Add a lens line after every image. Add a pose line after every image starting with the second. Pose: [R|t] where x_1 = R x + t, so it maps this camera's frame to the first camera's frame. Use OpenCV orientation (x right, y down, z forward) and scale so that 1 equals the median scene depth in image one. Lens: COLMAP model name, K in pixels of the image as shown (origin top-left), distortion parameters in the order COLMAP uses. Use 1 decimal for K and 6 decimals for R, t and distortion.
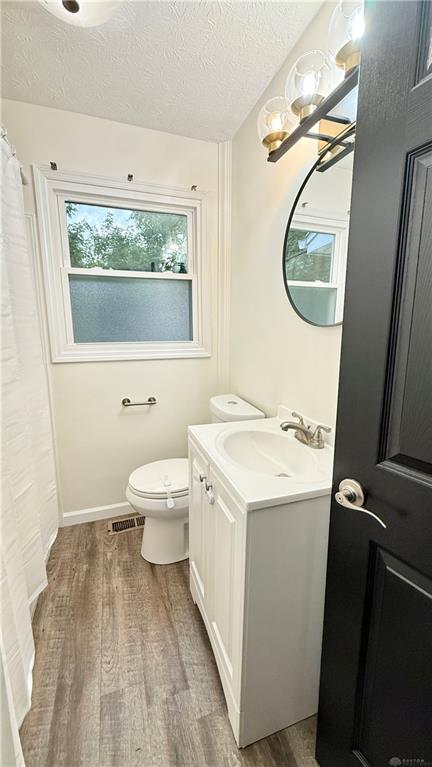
lens RADIAL K [[306.3, 0, 214.0], [0, 306.3, 382.9], [0, 0, 1]] dist [-0.002602, 0.000136]
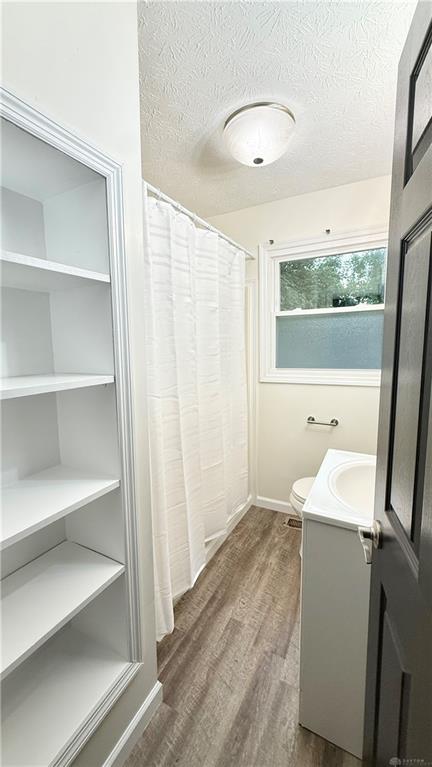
lens RADIAL K [[306.3, 0, 212.7], [0, 306.3, 382.5], [0, 0, 1]] dist [-0.002602, 0.000136]
pose [[0.677479, 0.079195, -0.731266, 0.359598], [-0.111263, 0.993781, 0.004546, -0.050550], [0.727078, 0.078283, 0.682077, -0.091418]]
